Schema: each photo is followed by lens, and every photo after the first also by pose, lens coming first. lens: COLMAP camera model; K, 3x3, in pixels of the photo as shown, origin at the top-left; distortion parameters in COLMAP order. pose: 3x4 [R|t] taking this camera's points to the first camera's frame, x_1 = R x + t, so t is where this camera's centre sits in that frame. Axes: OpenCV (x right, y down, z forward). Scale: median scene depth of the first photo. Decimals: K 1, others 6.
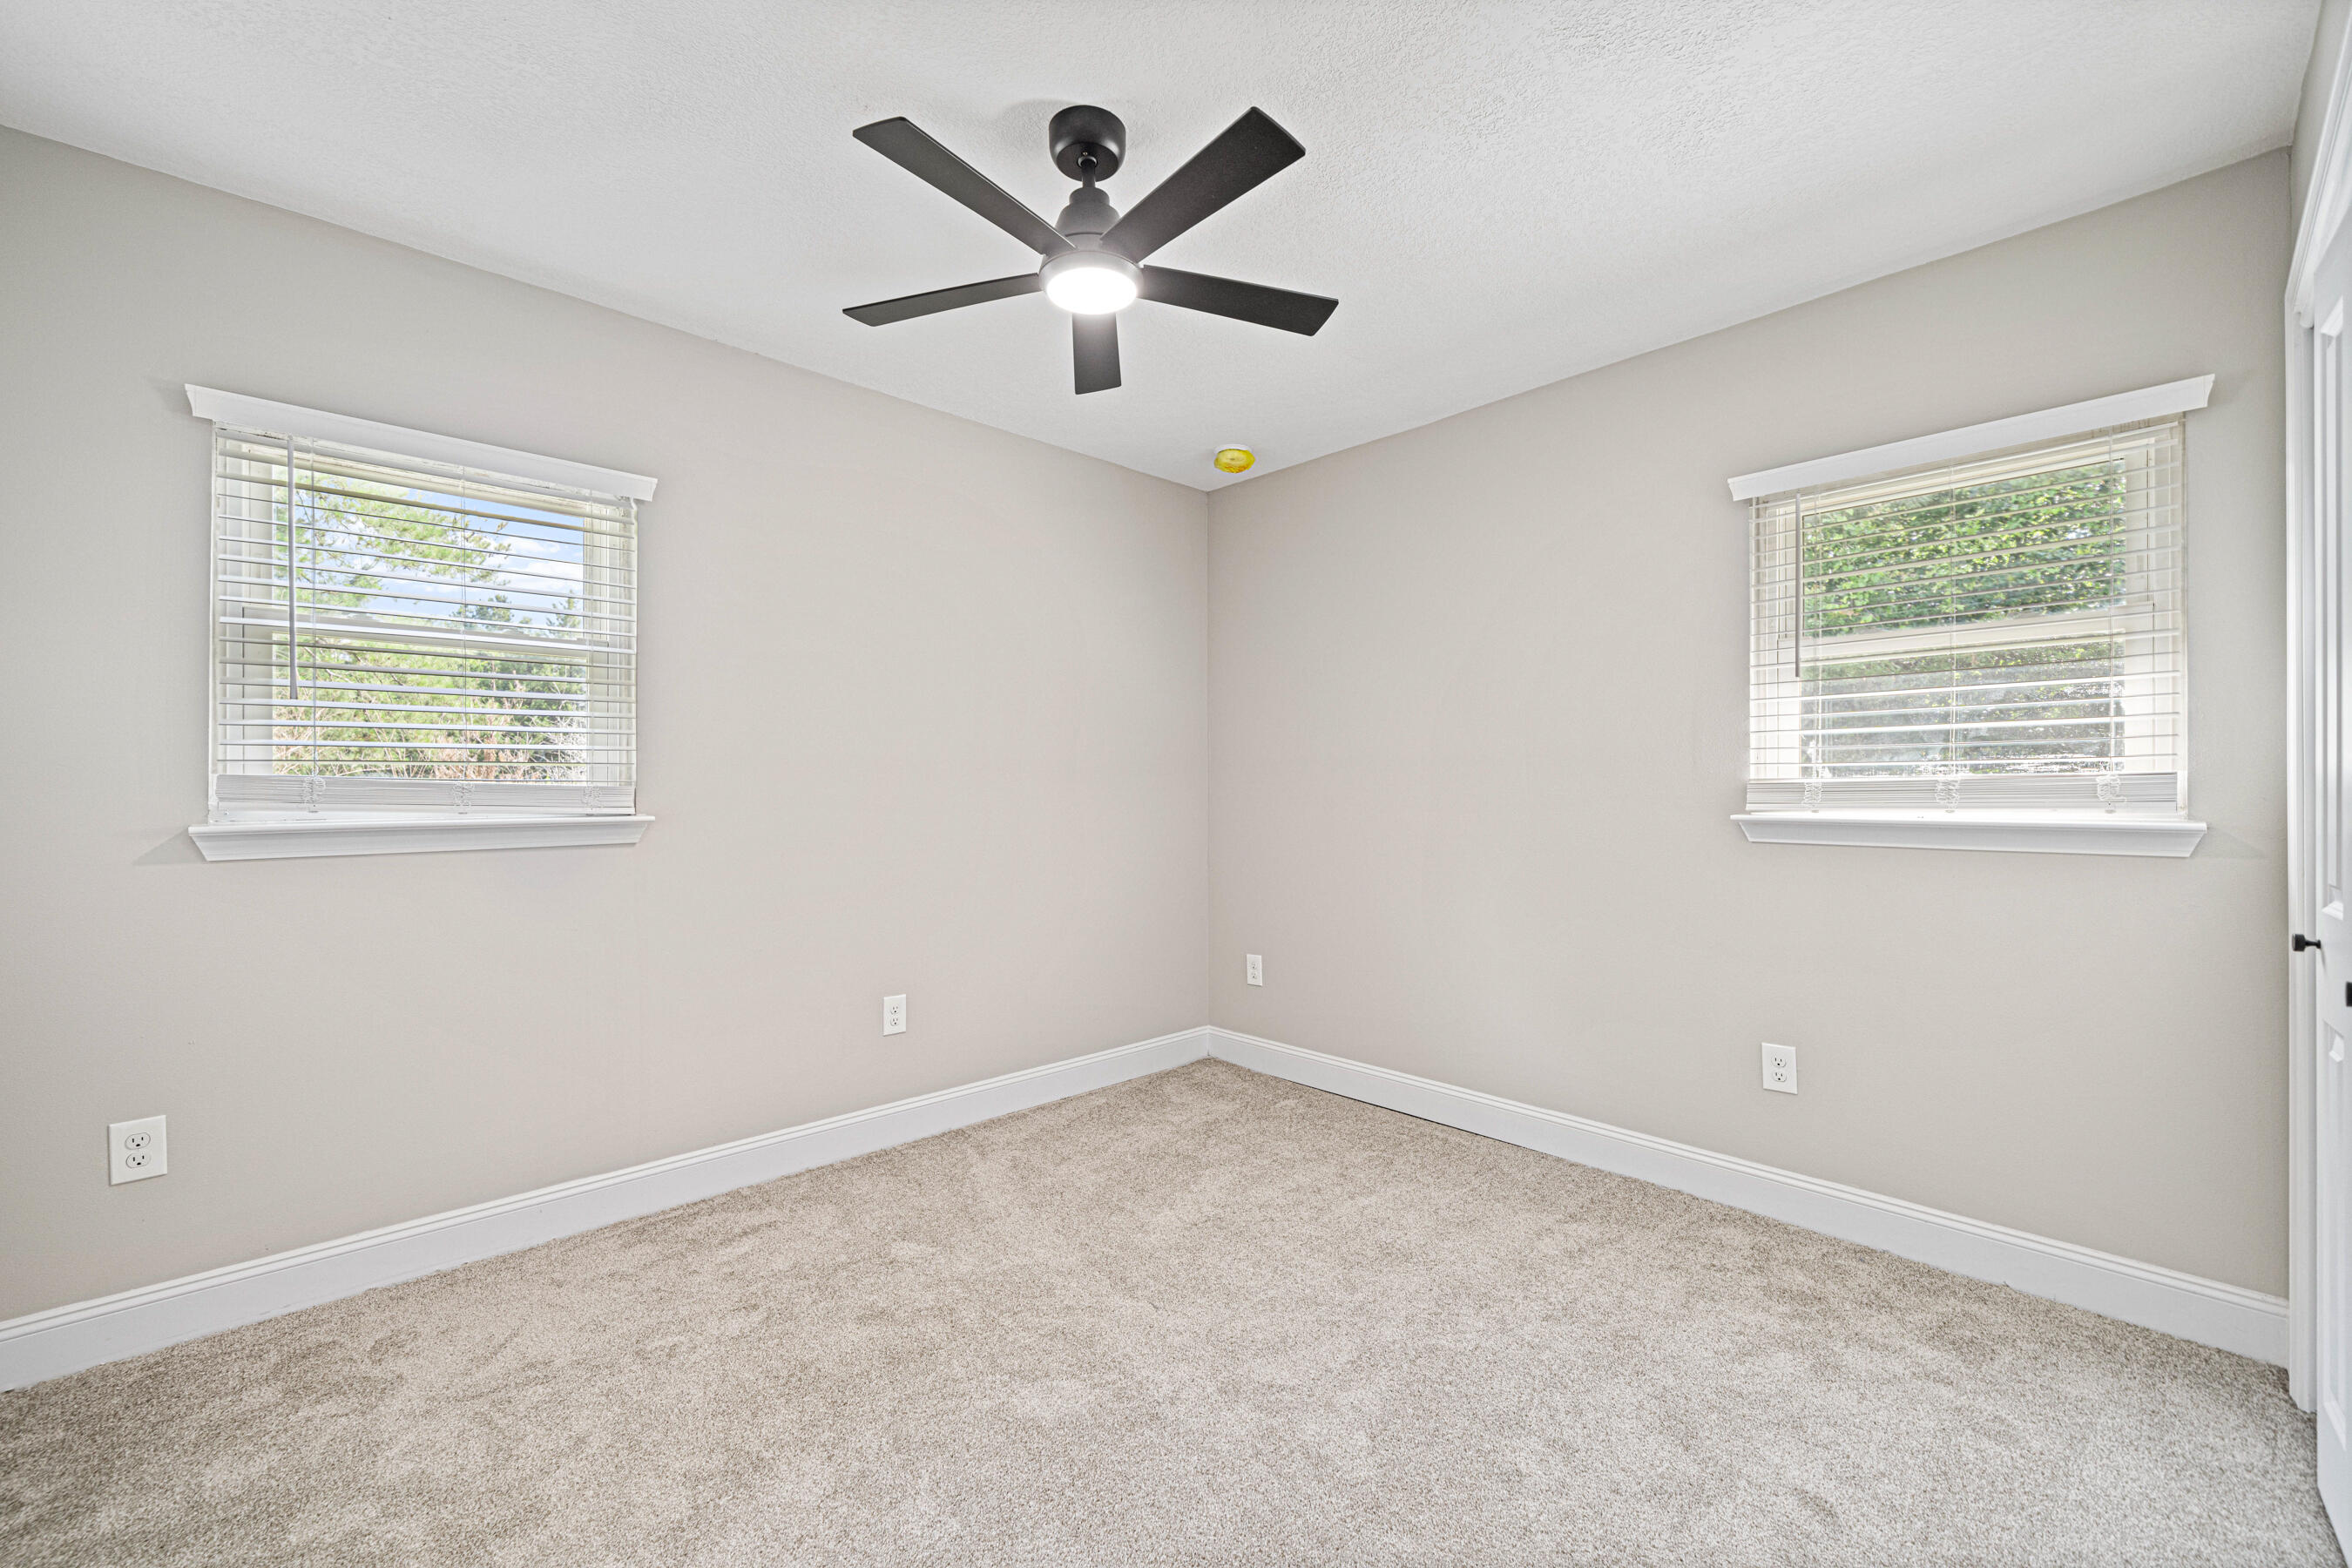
lens RADIAL K [[942.8, 0, 1167.9], [0, 942.8, 805.5], [0, 0, 1]] dist [-0.001339, 0.000045]
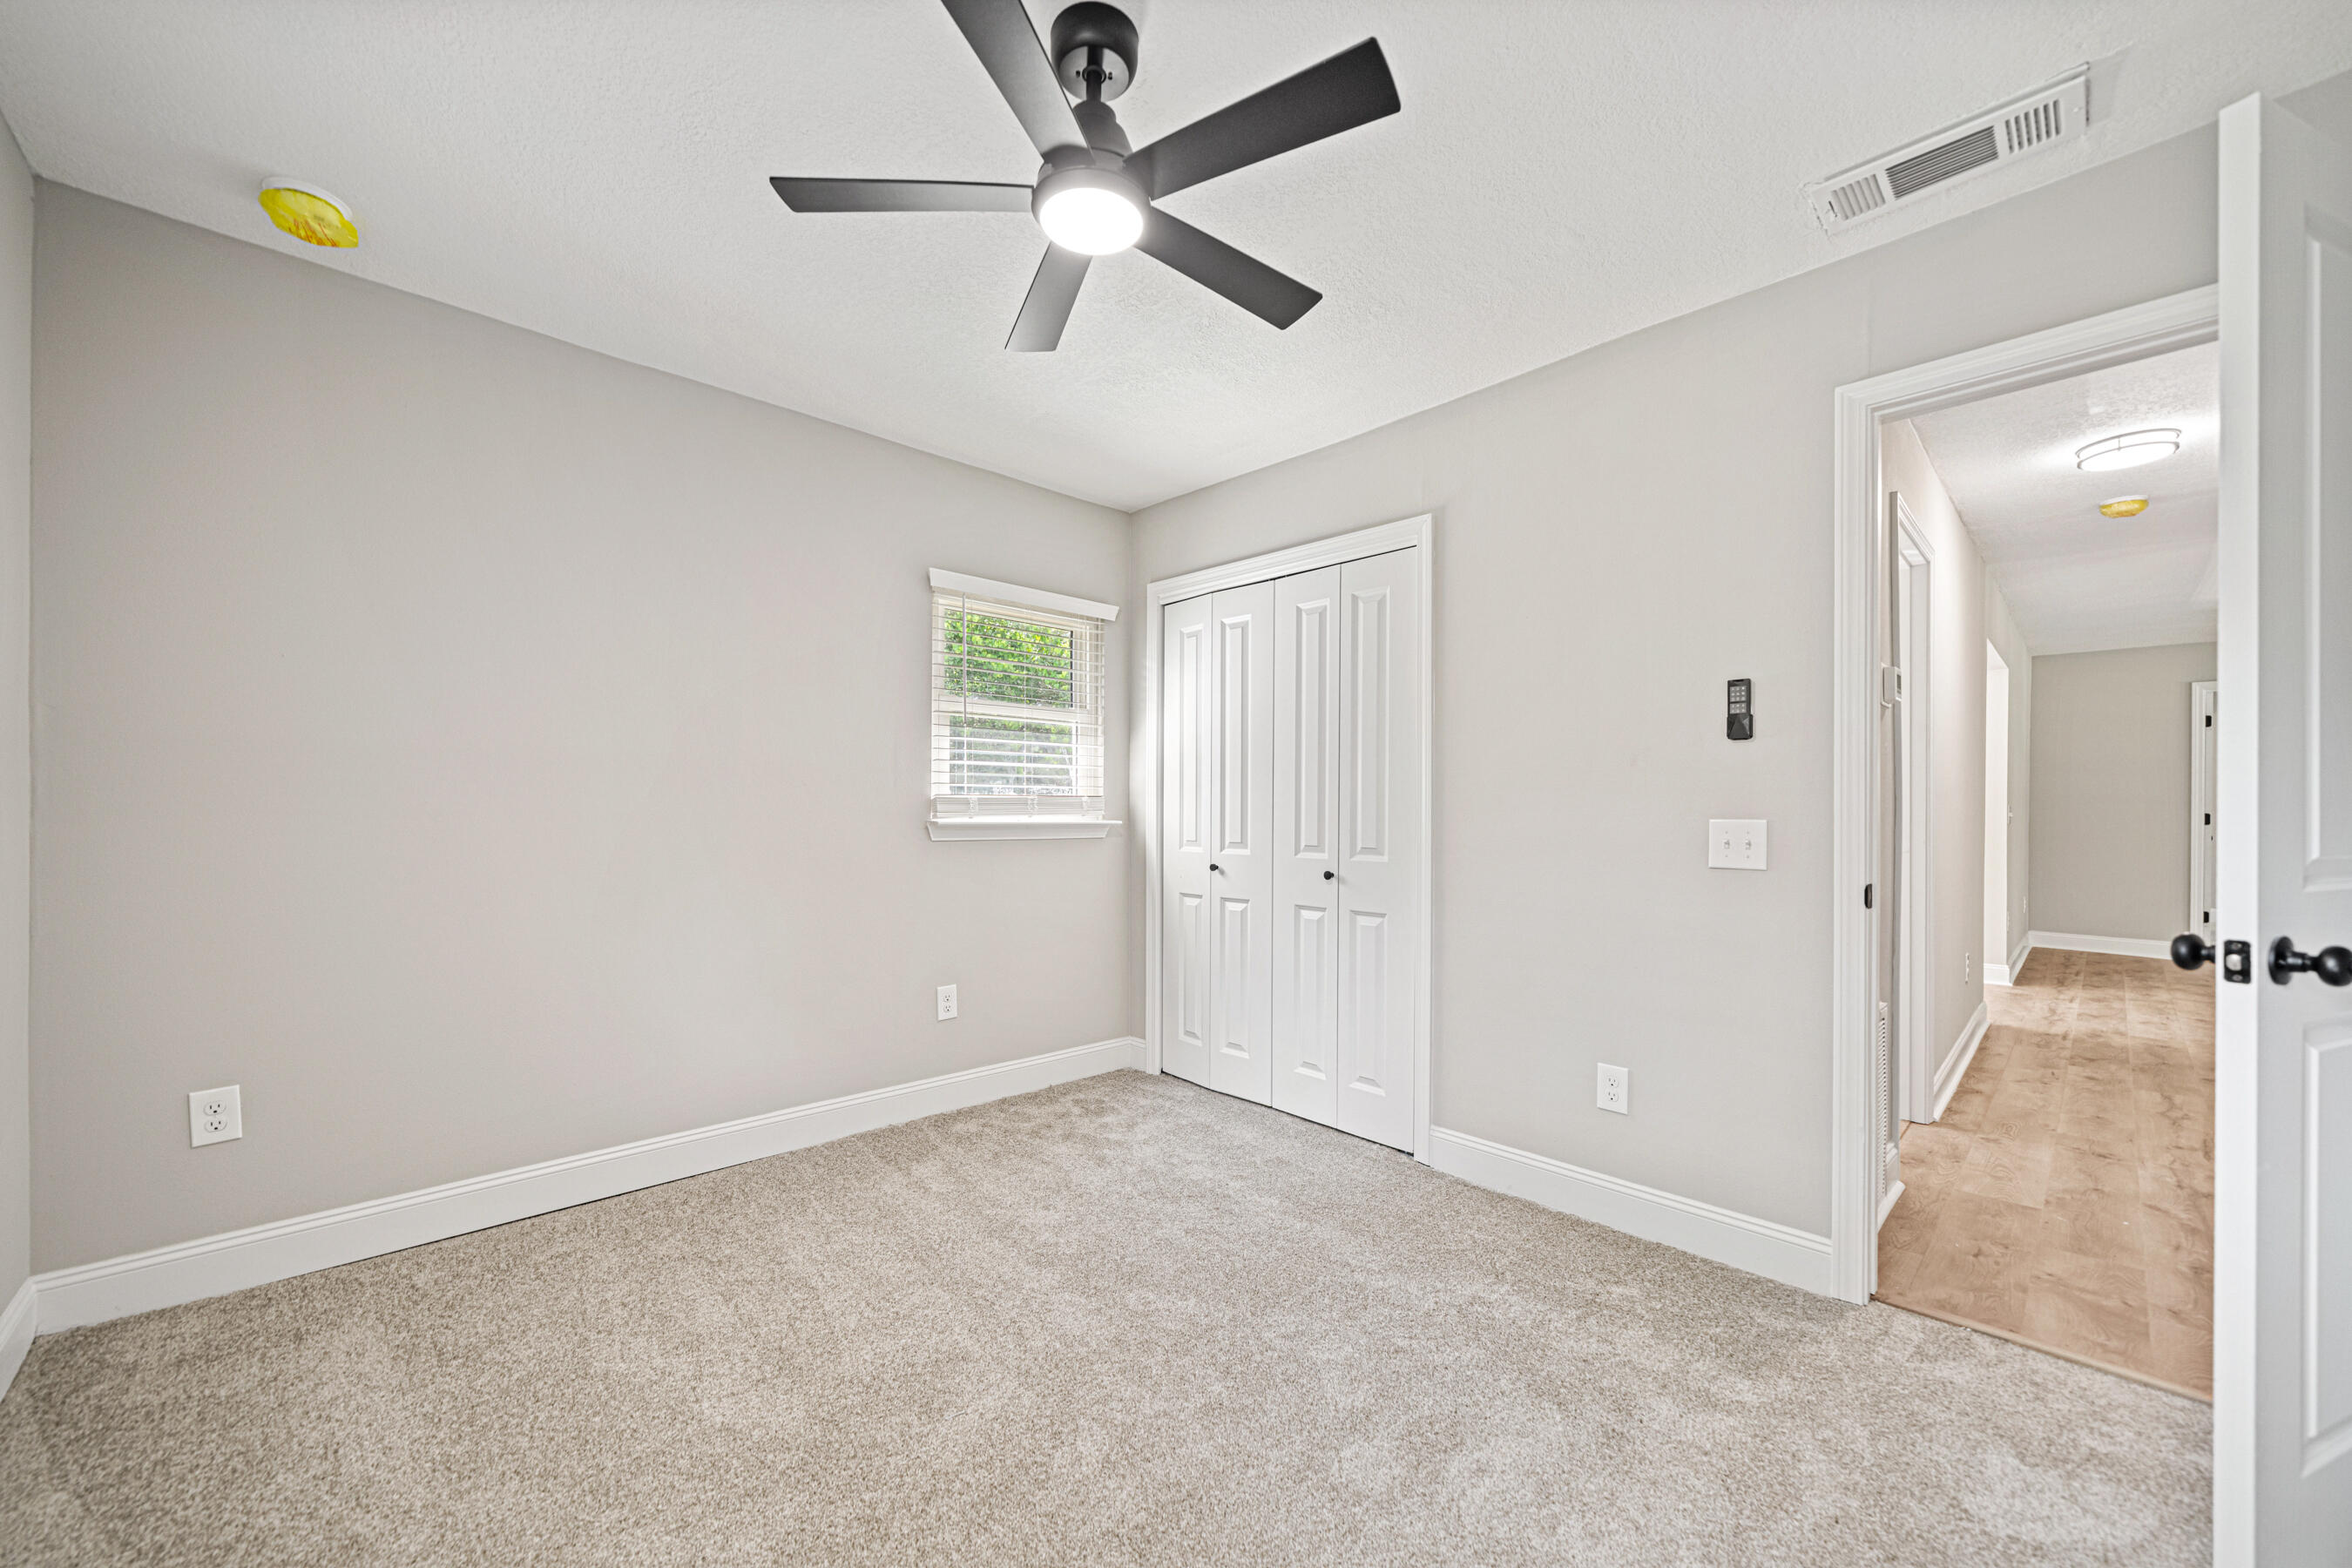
lens RADIAL K [[891.2, 0, 1174.0], [0, 891.2, 814.6], [0, 0, 1]] dist [-0.001604, -0.000160]
pose [[-0.004866, -0.004365, 0.999979, -0.727909], [0.007674, 0.999961, 0.004403, -0.001572], [-0.999959, 0.007695, -0.004832, 0.731241]]
